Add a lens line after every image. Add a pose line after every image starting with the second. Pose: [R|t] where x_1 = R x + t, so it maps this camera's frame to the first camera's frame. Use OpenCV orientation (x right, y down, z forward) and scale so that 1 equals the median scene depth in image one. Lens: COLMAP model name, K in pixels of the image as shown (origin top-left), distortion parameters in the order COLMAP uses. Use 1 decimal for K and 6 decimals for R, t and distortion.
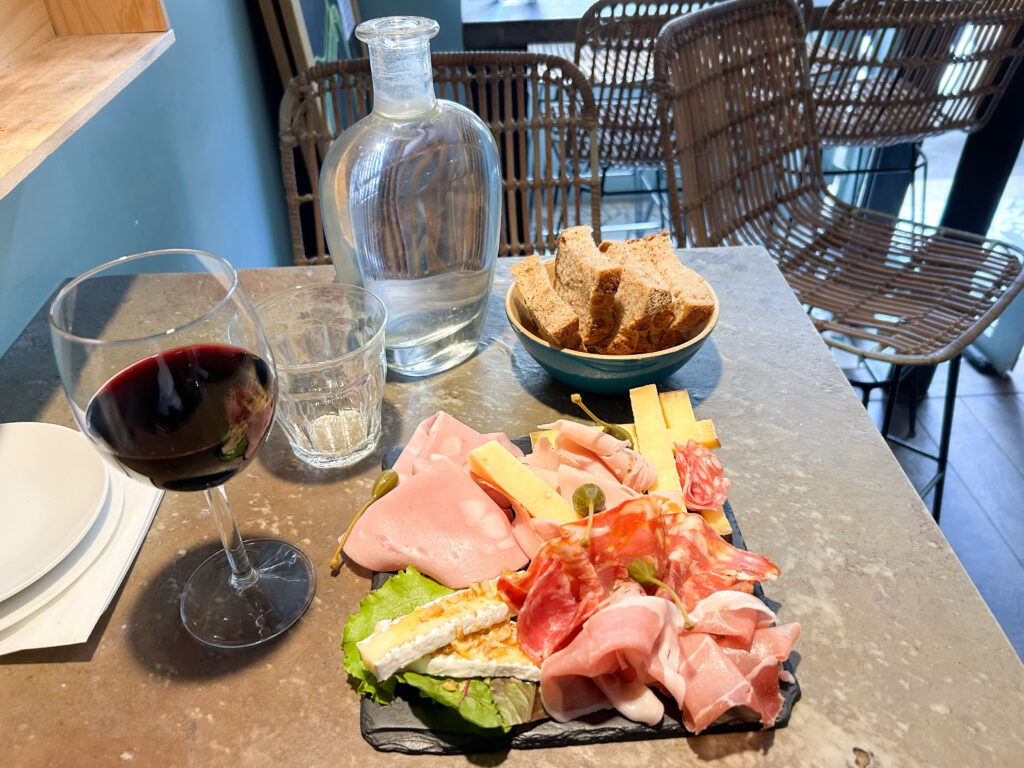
lens RADIAL K [[819.7, 0, 512.0], [0, 819.7, 384.0], [0, 0, 1]] dist [-0.001471, -0.007125]
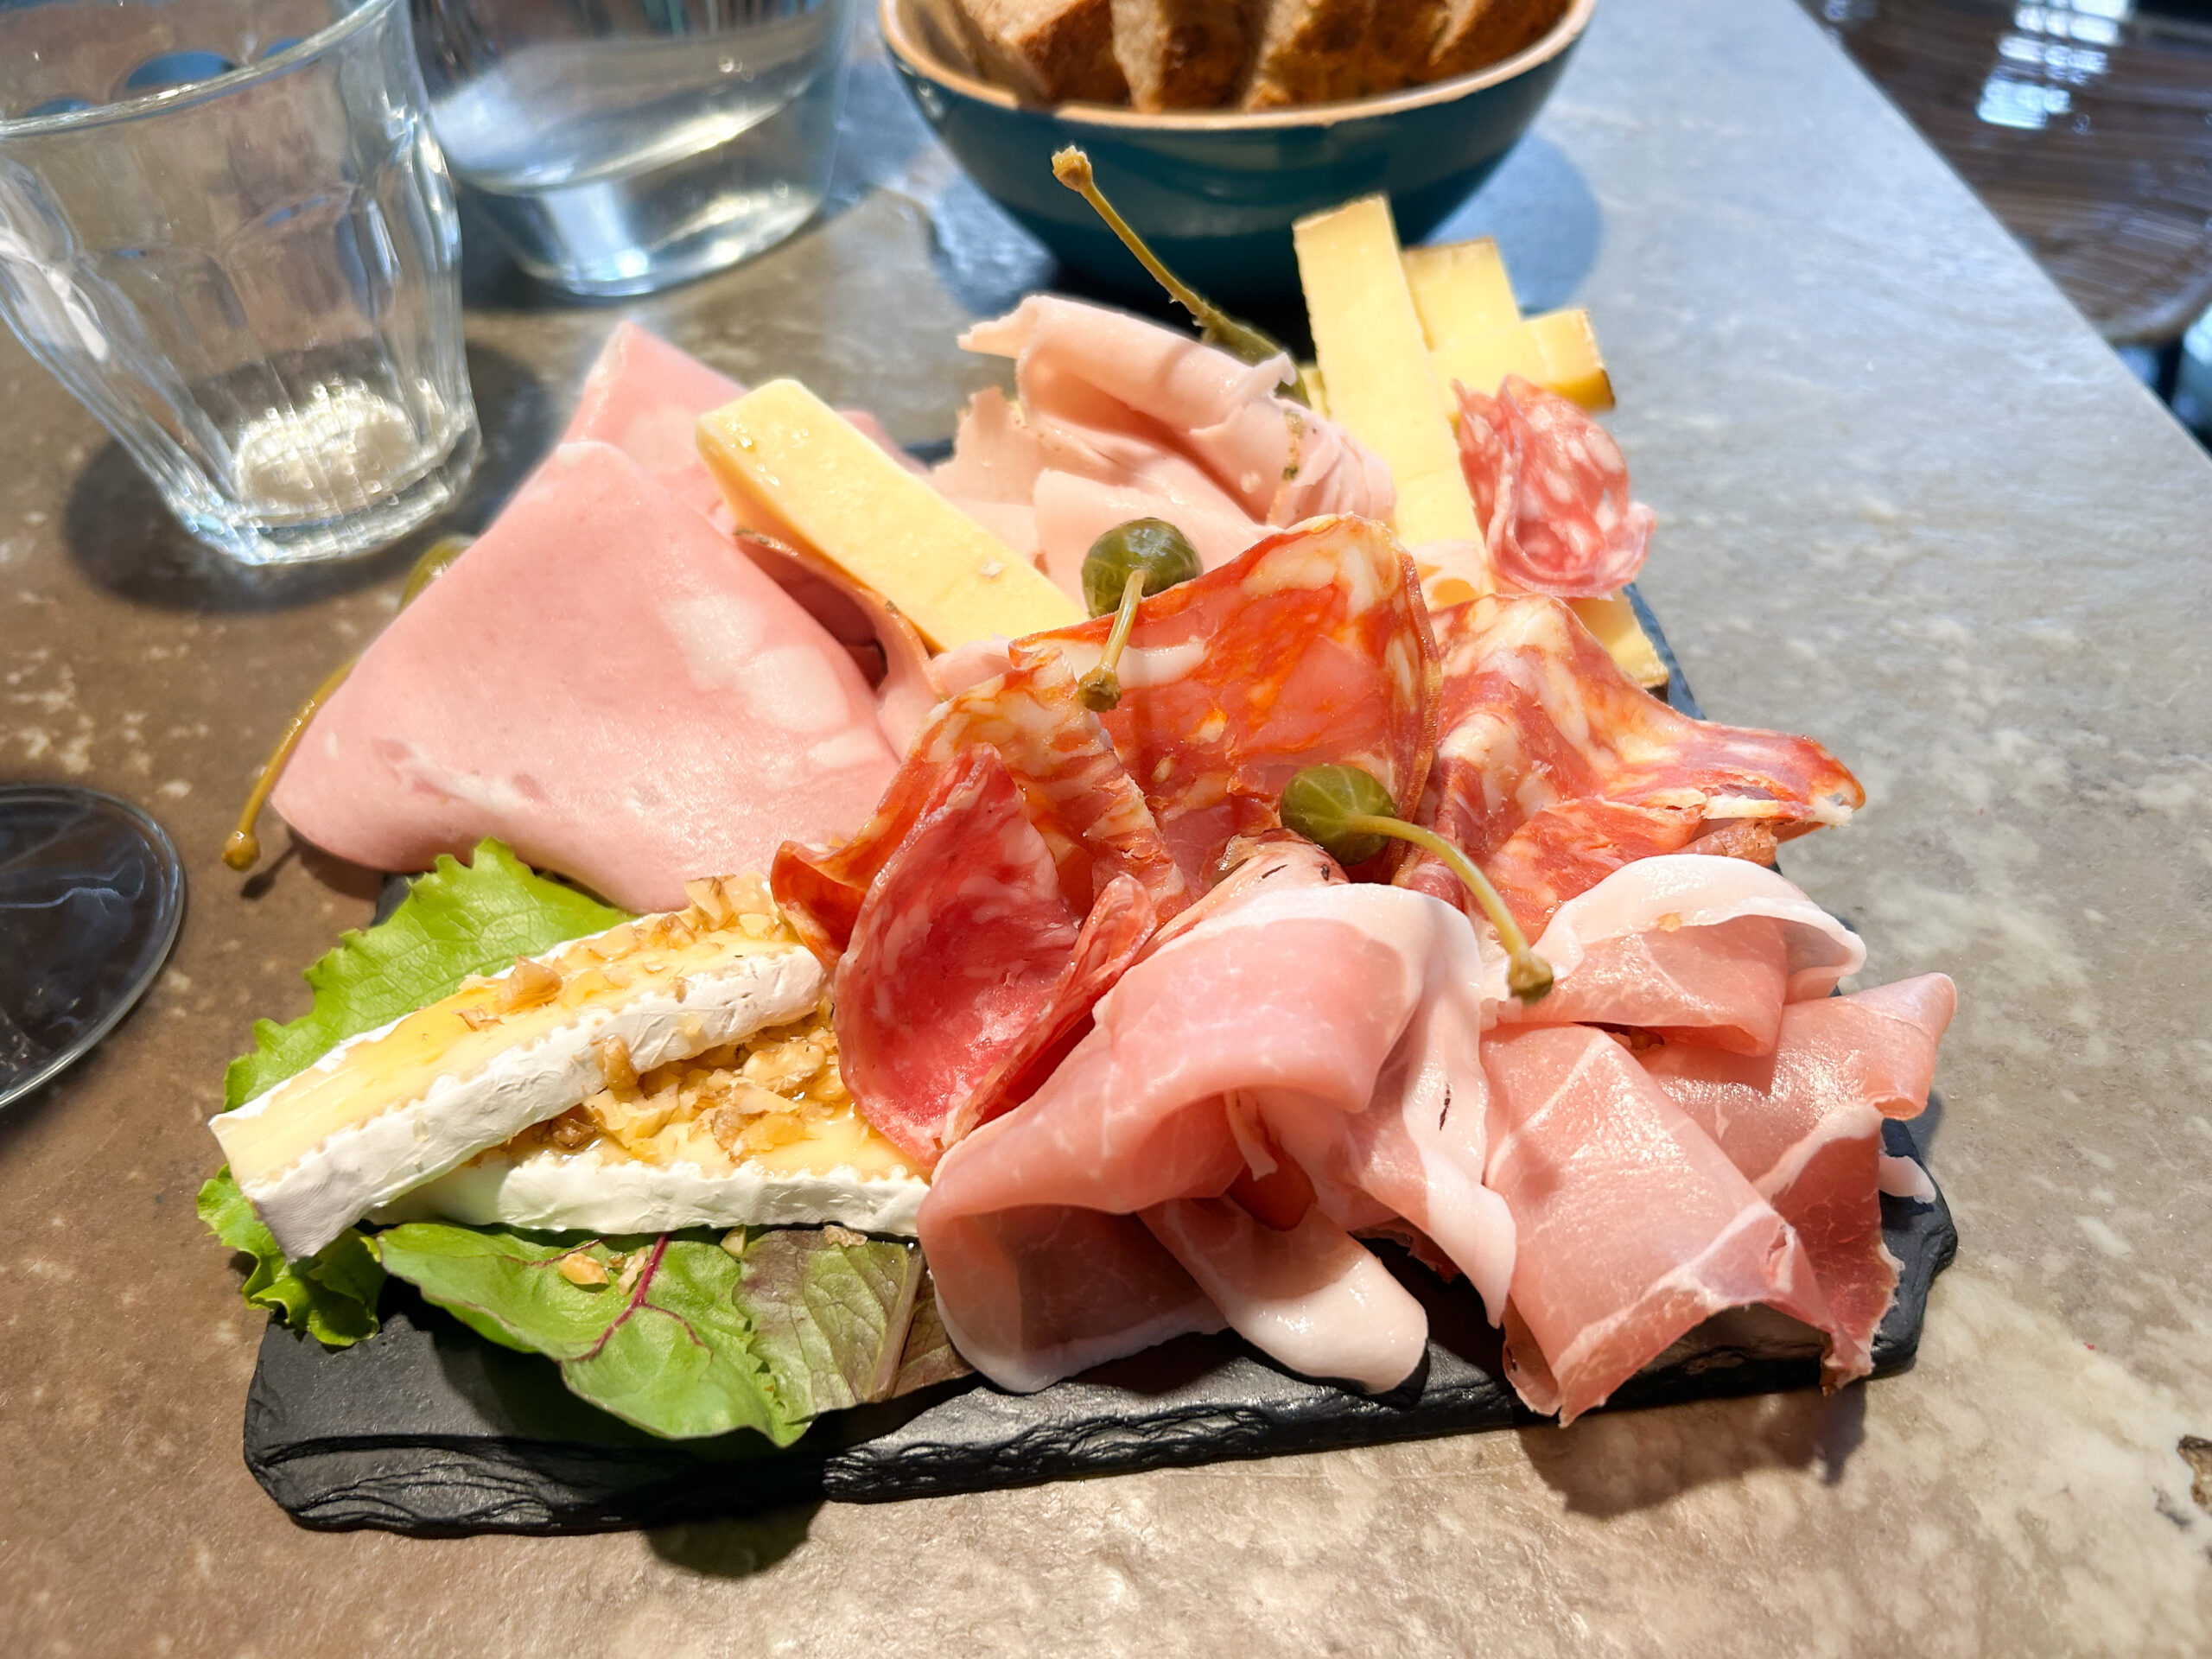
lens RADIAL K [[1770.8, 0, 1106.0], [0, 1770.8, 829.5], [0, 0, 1]] dist [-0.001471, -0.007125]
pose [[0.999183, -0.040296, 0.003145, 0.086015], [0.039462, 0.989412, 0.139669, 0.157879], [-0.008739, -0.139430, 0.990193, 0.457090]]
